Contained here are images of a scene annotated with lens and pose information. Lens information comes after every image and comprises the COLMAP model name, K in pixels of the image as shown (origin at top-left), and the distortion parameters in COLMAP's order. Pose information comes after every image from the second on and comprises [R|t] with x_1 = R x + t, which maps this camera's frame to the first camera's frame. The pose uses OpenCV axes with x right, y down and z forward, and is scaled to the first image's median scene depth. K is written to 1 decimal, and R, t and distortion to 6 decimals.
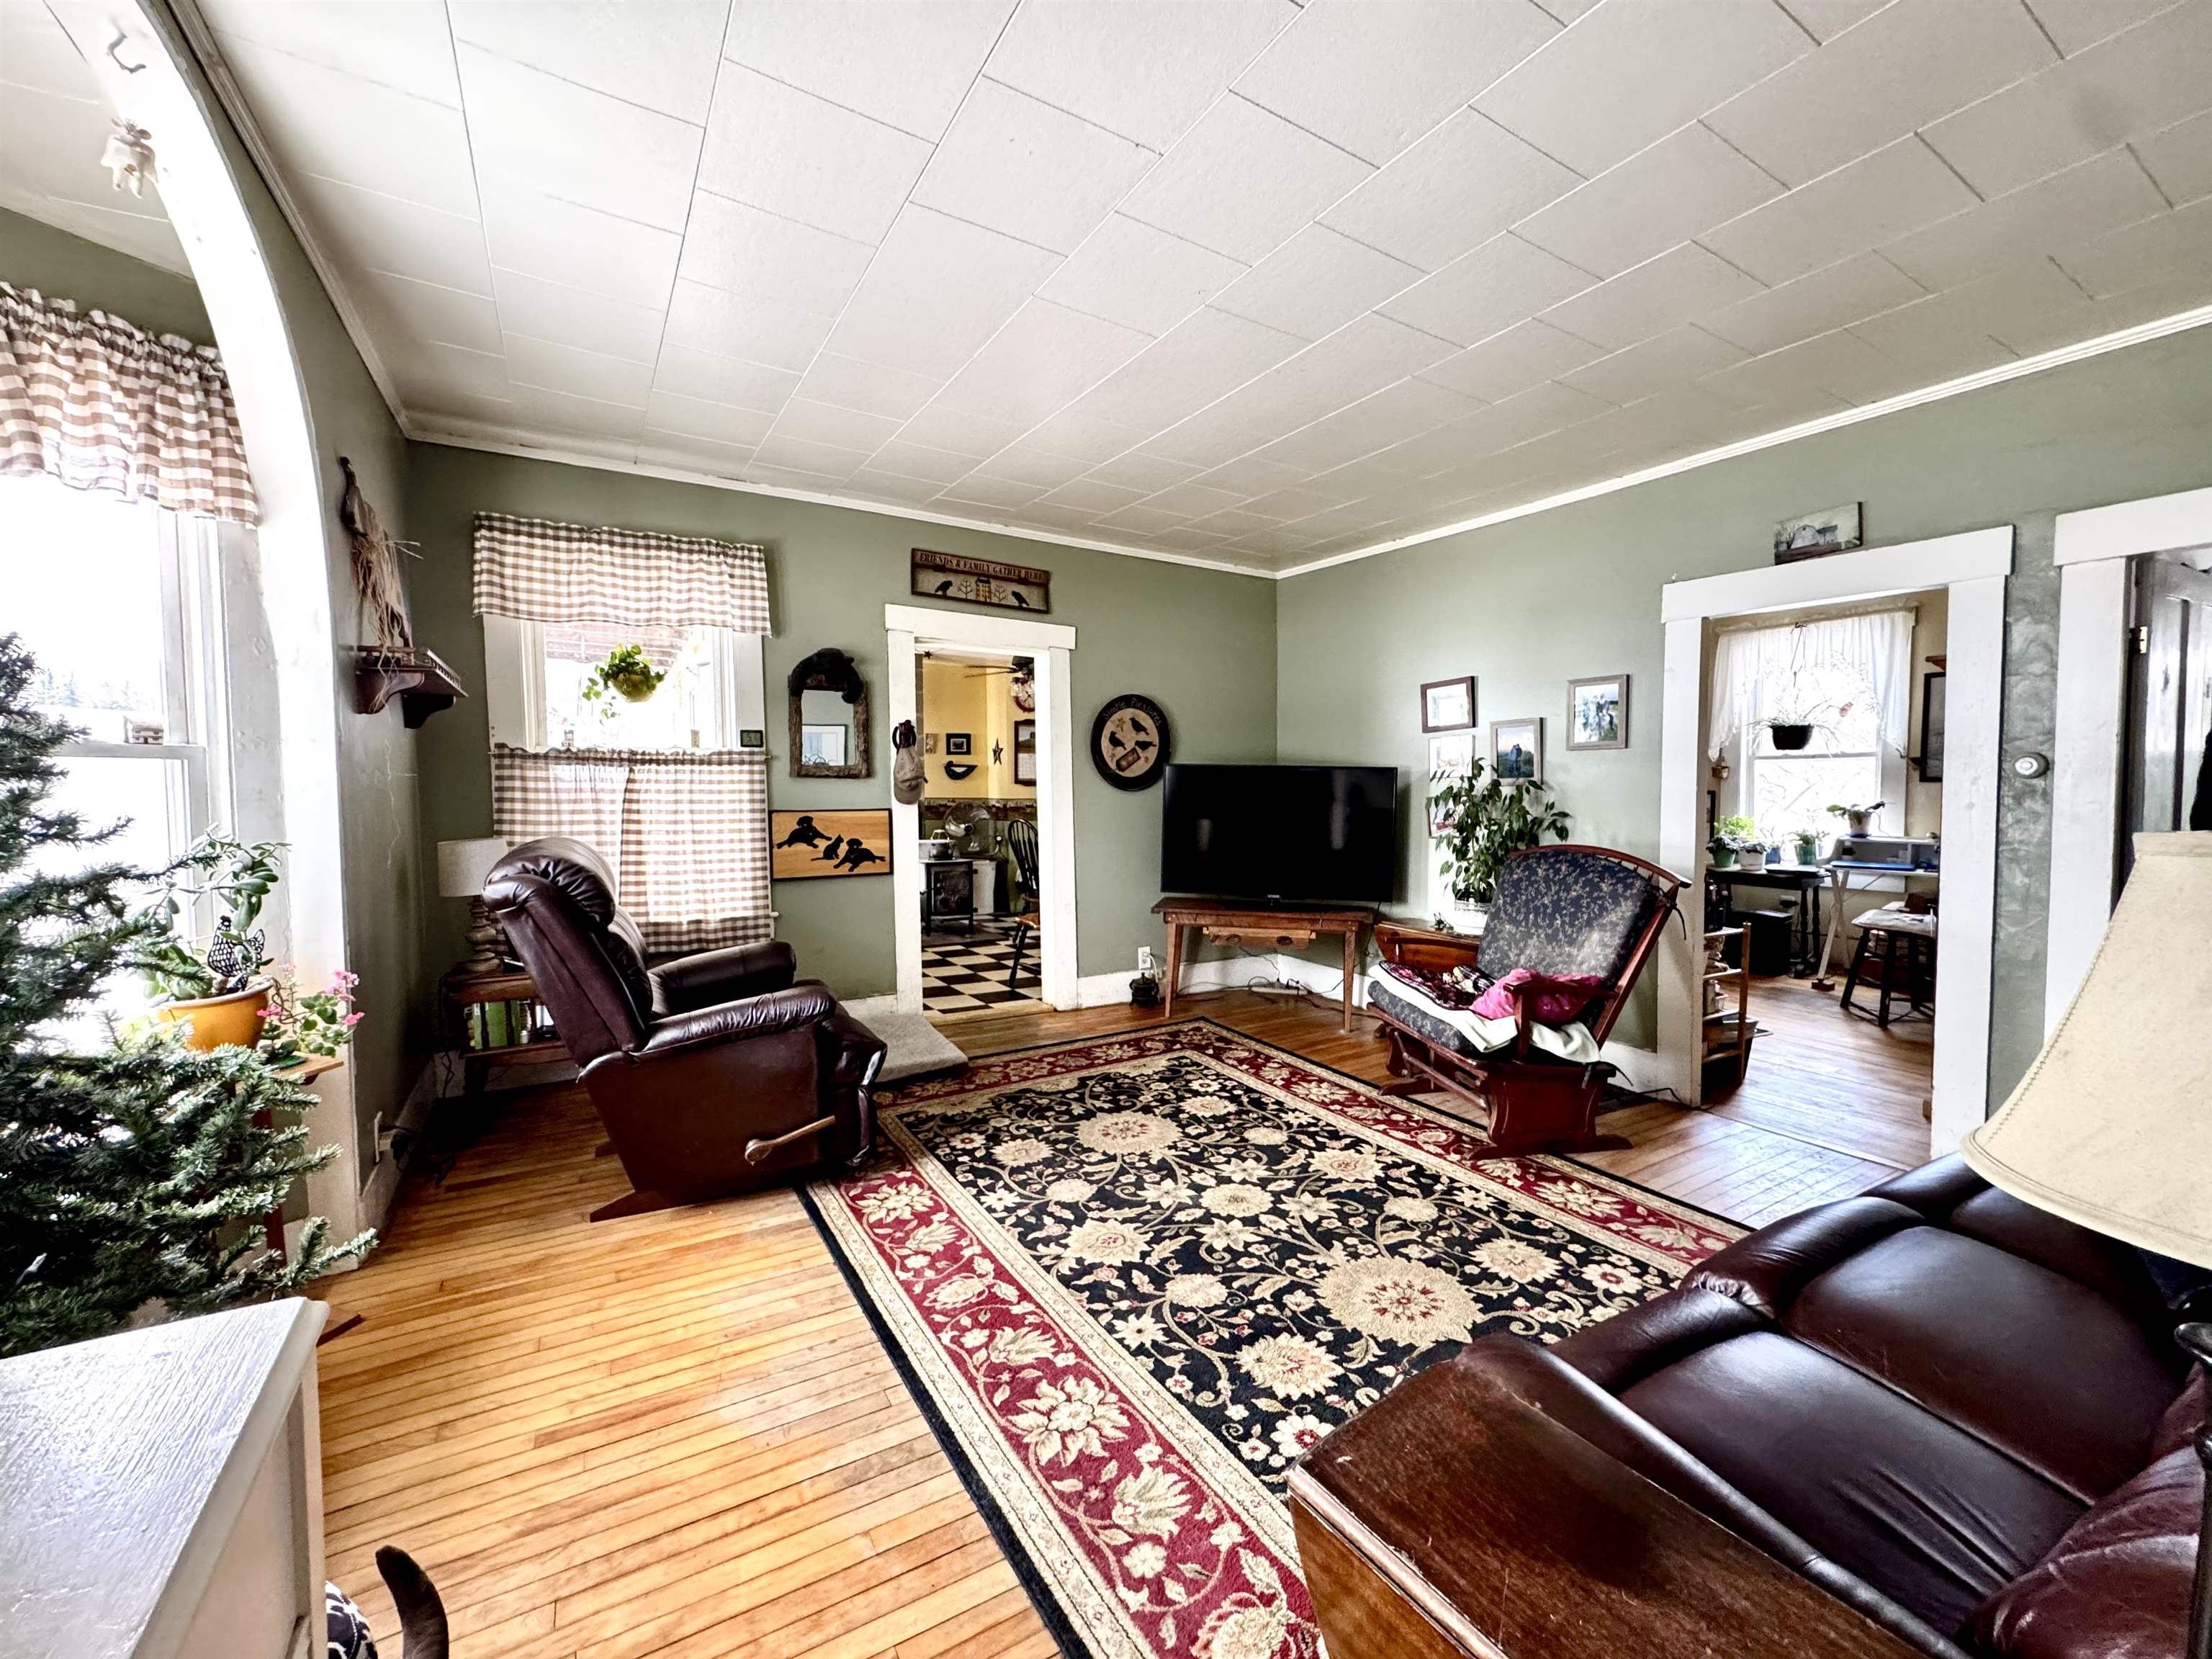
lens RADIAL K [[887.9, 0, 1102.3], [0, 887.9, 825.4], [0, 0, 1]] dist [0.001607, 0.000407]
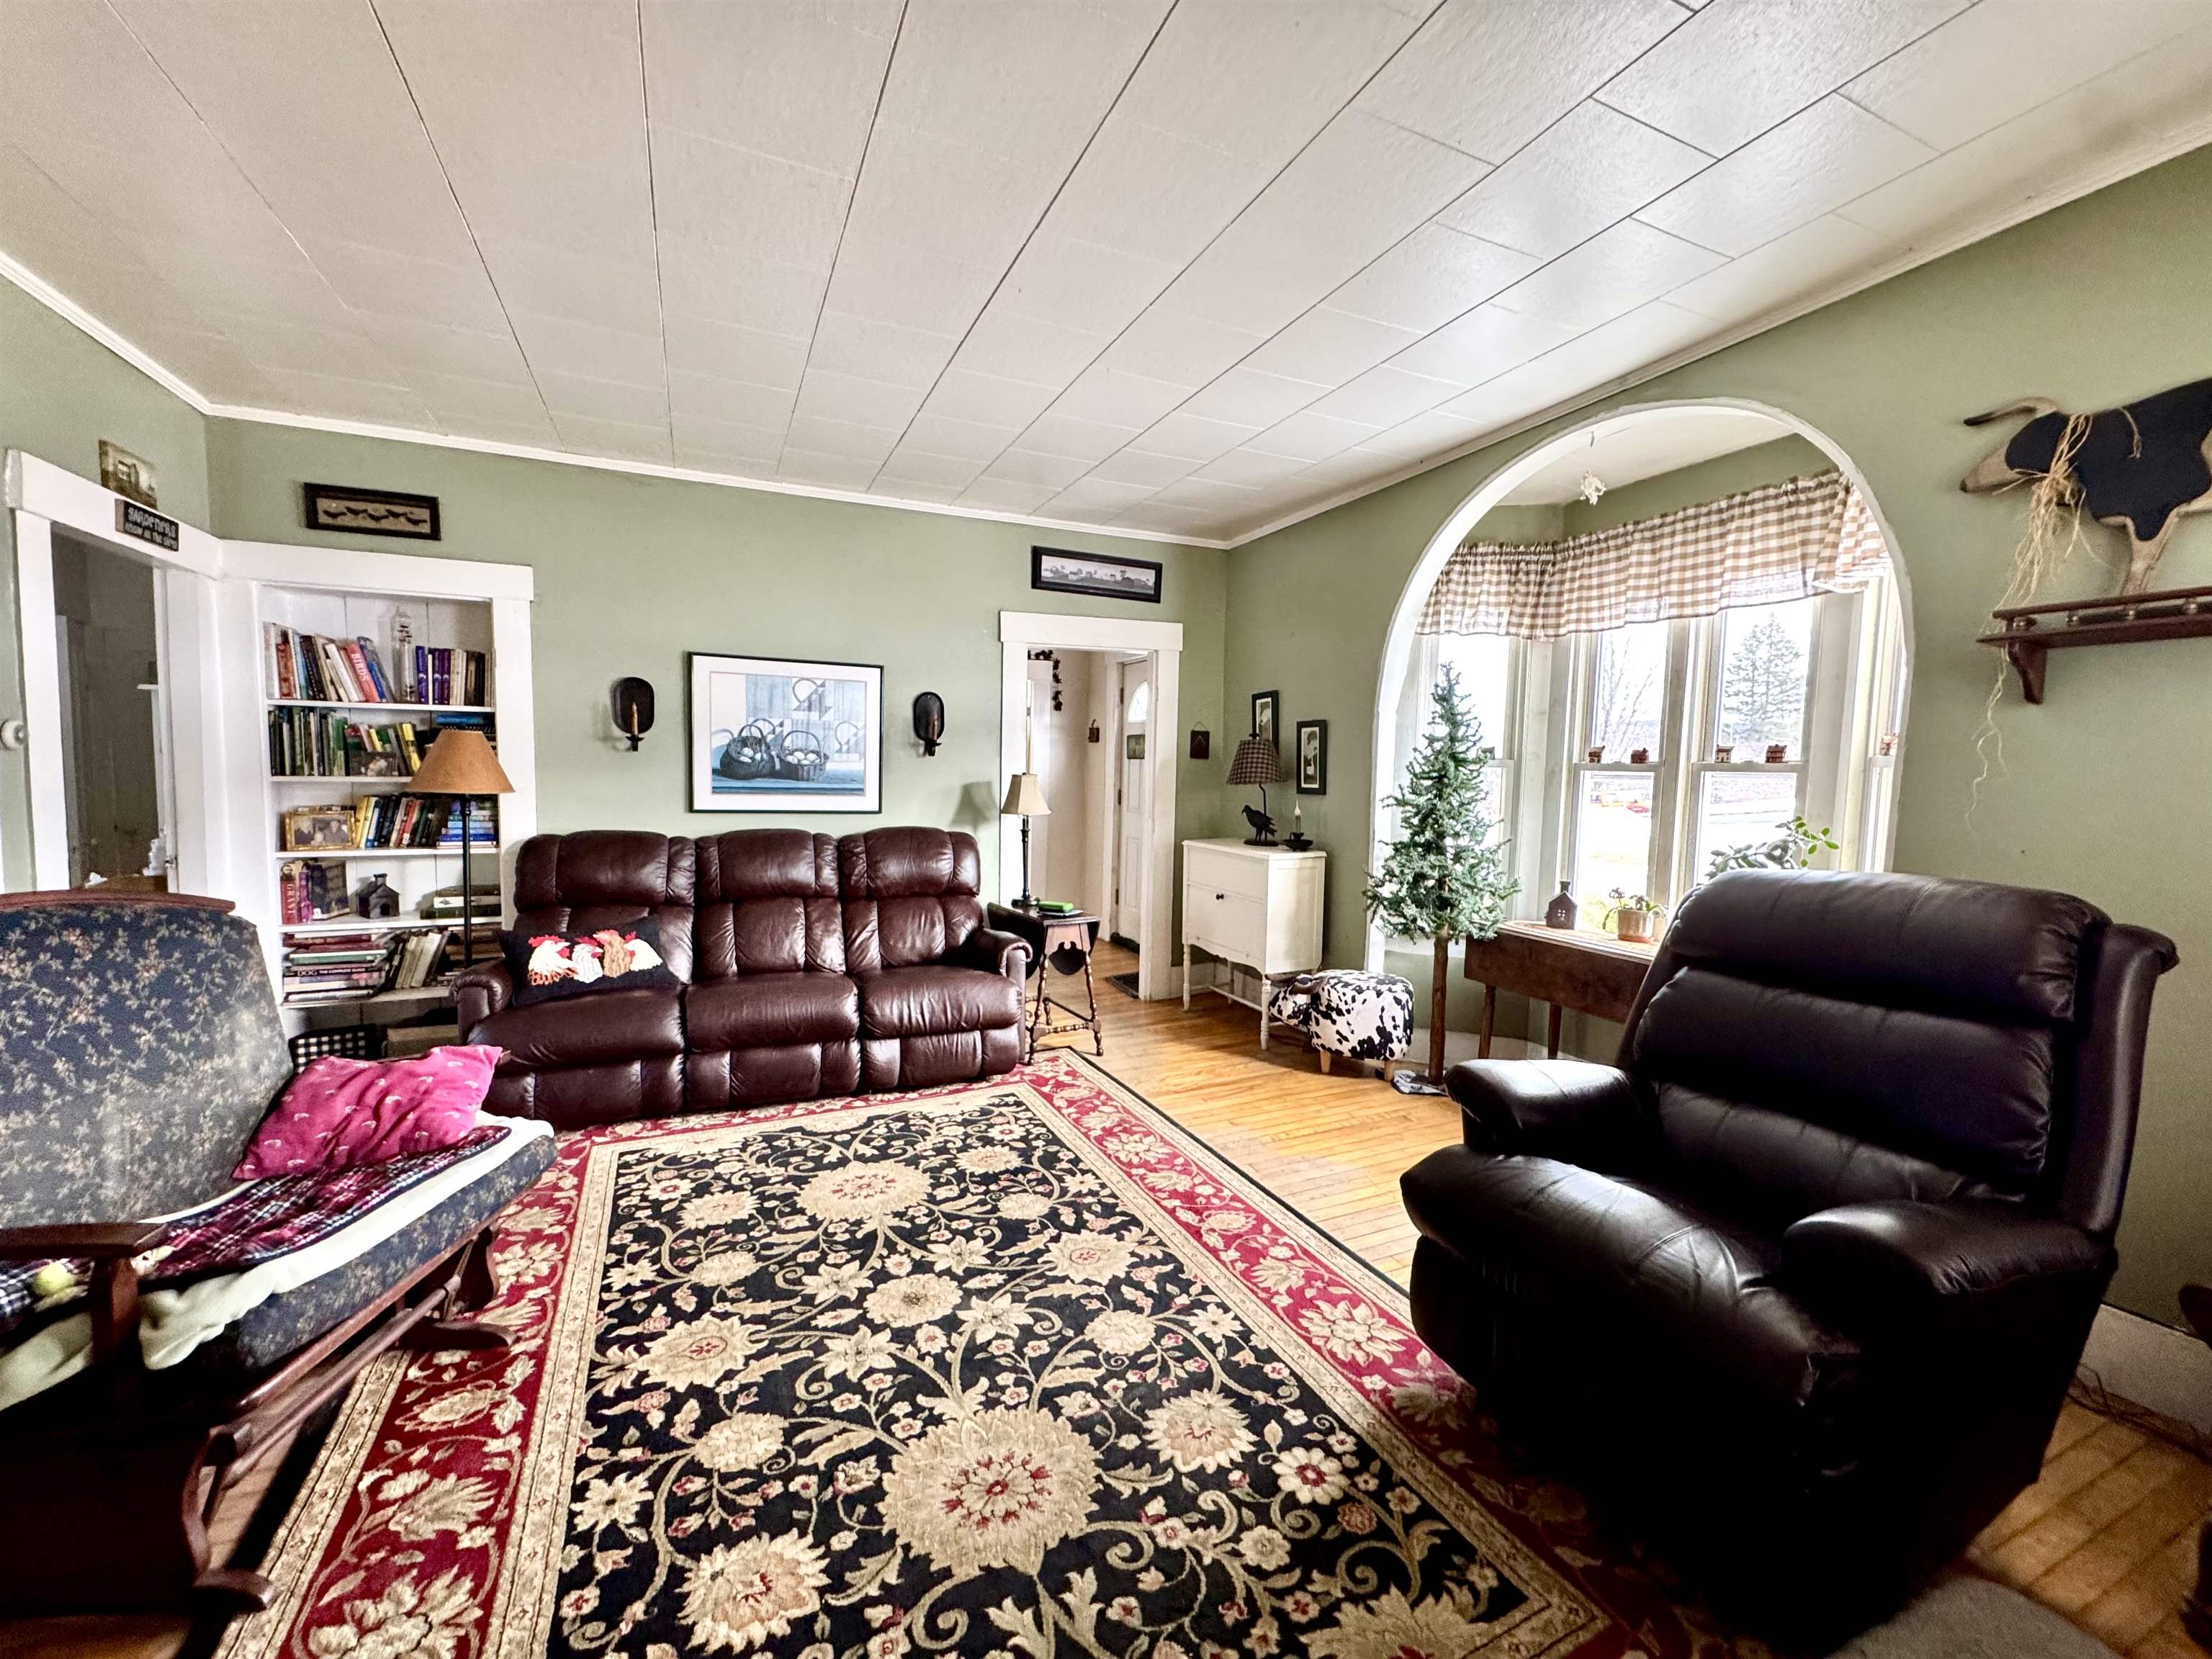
lens RADIAL K [[887.9, 0, 1104.4], [0, 887.9, 828.5], [0, 0, 1]] dist [0.001607, 0.000407]
pose [[-0.994246, -0.023923, 0.104412, -0.090943], [-0.011508, 0.992956, 0.117925, -0.090400], [-0.106498, 0.116045, -0.987518, 1.728925]]
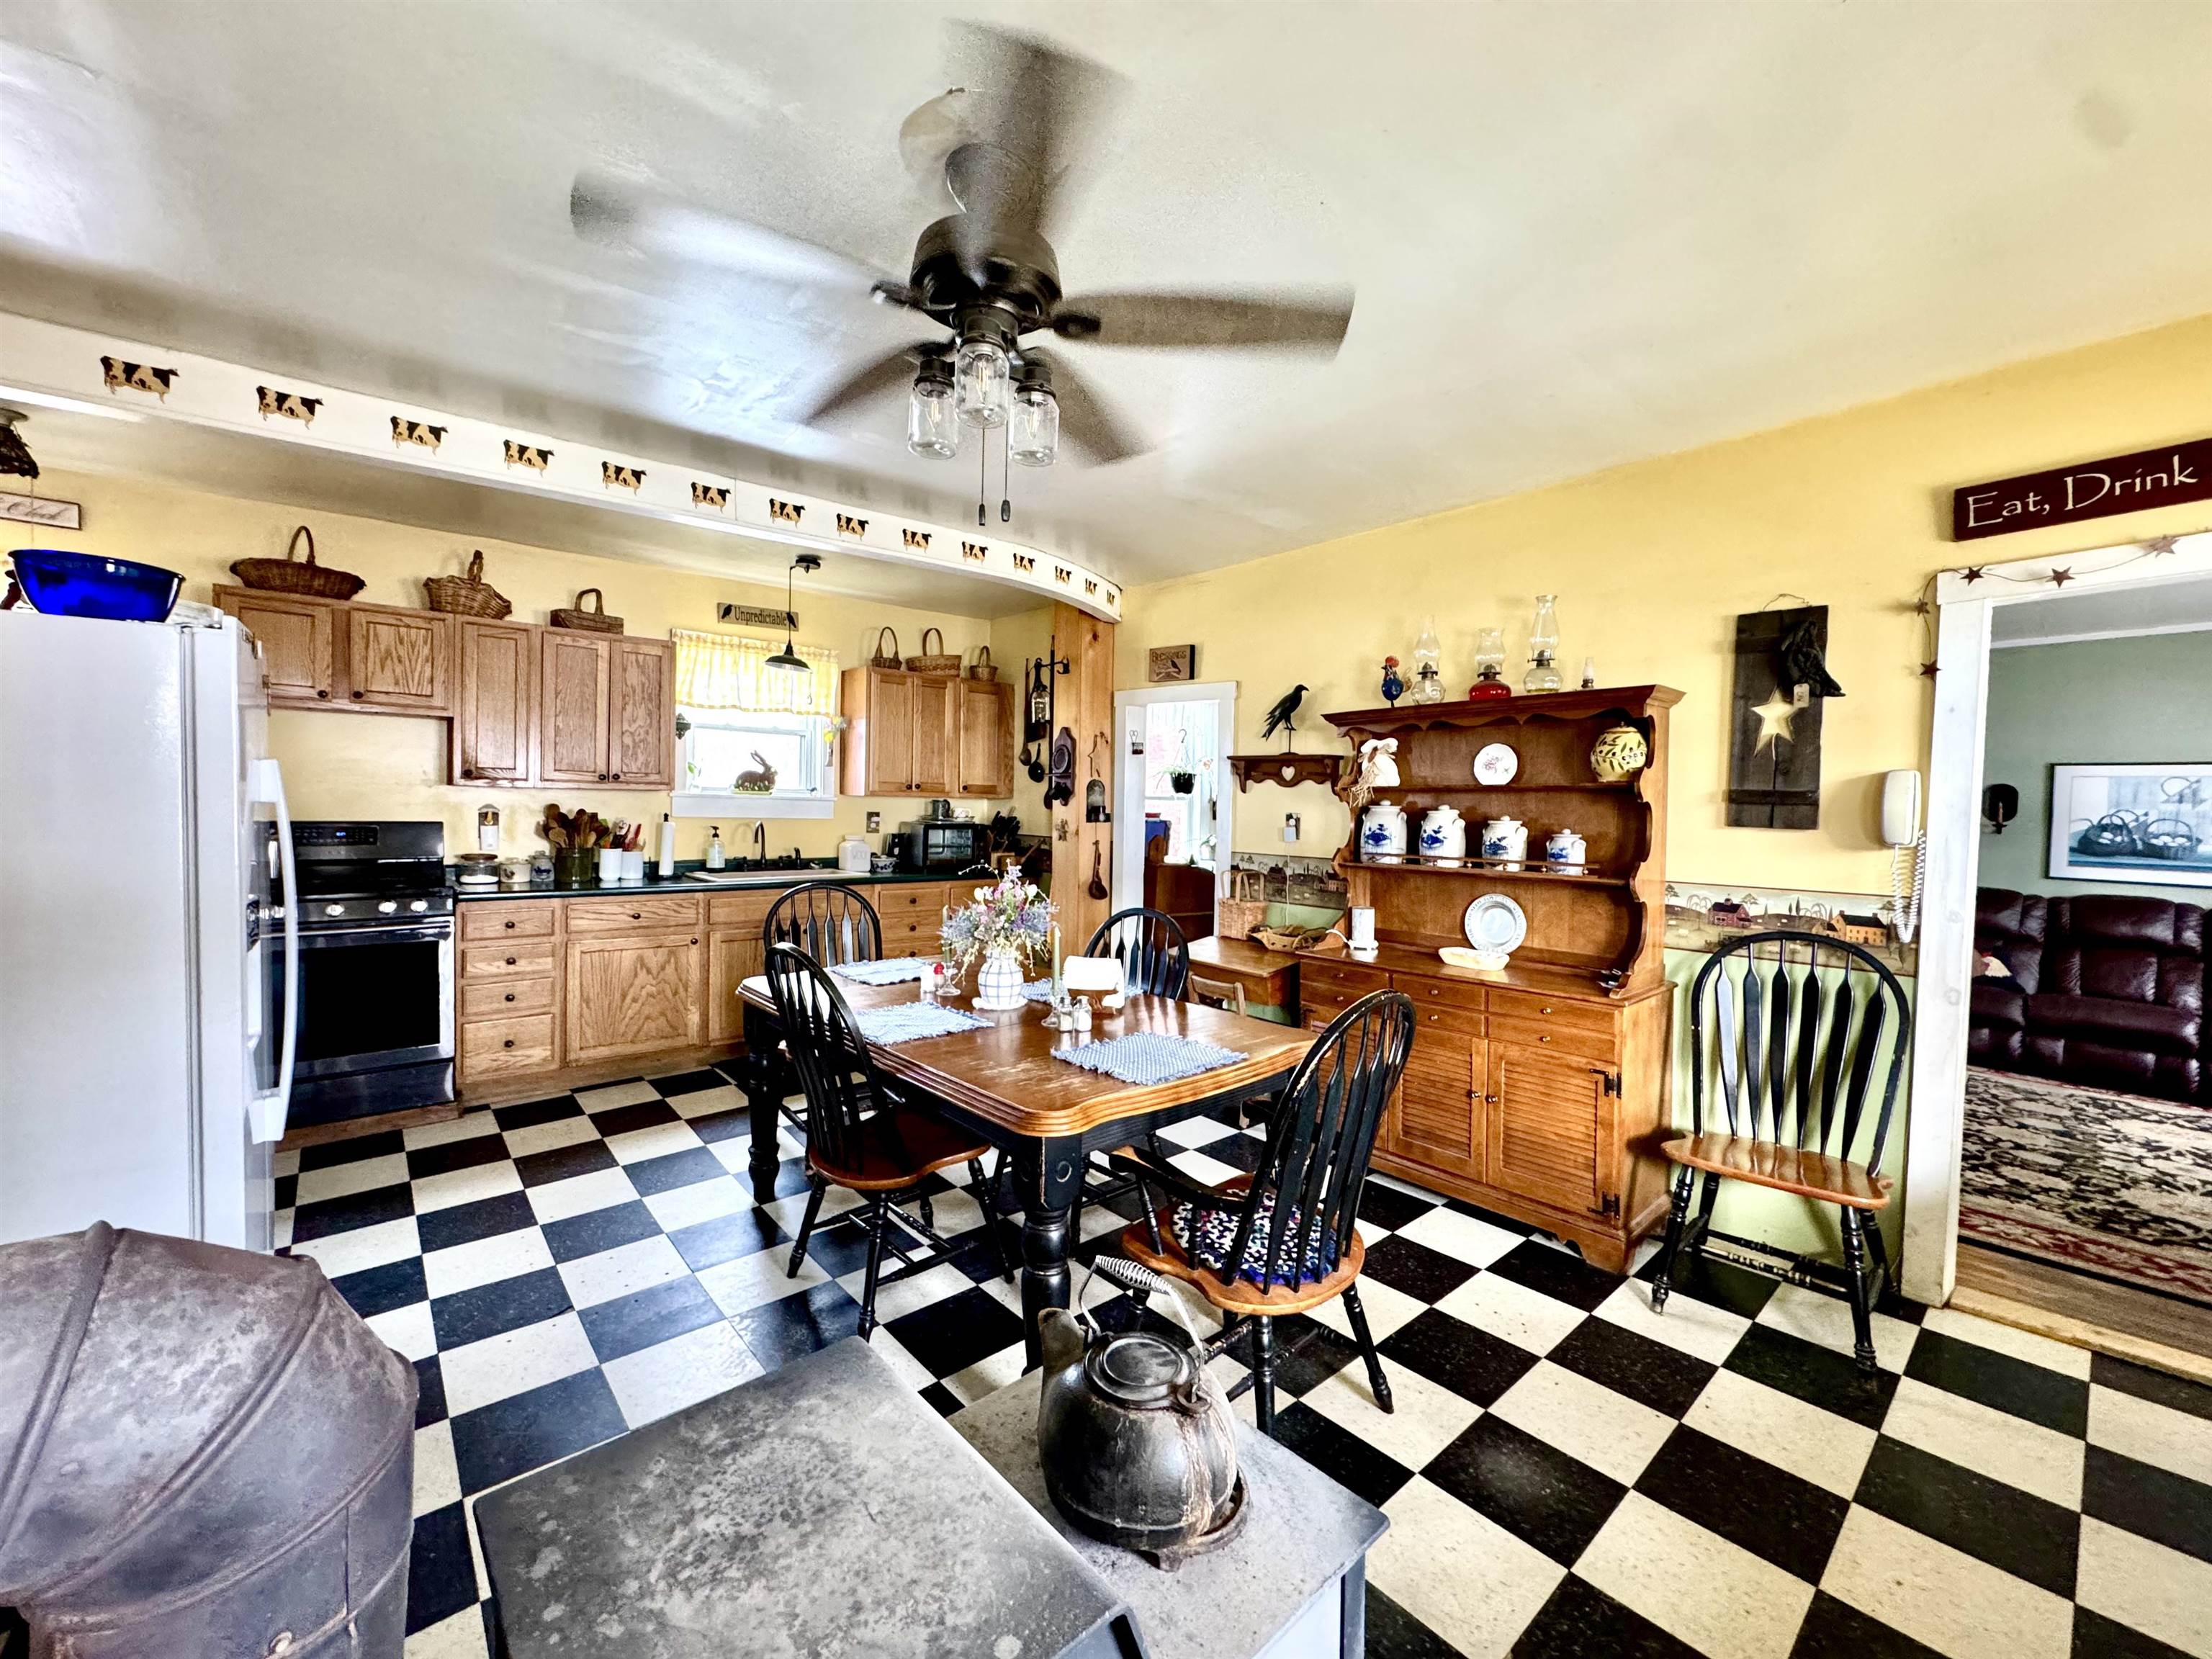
lens RADIAL K [[887.9, 0, 1103.0], [0, 887.9, 827.6], [0, 0, 1]] dist [0.001607, 0.000407]
pose [[-0.188477, -0.027084, 0.981704, -0.839750], [0.025015, 0.999163, 0.032368, -0.171036], [-0.981759, 0.030658, -0.187642, 2.837378]]
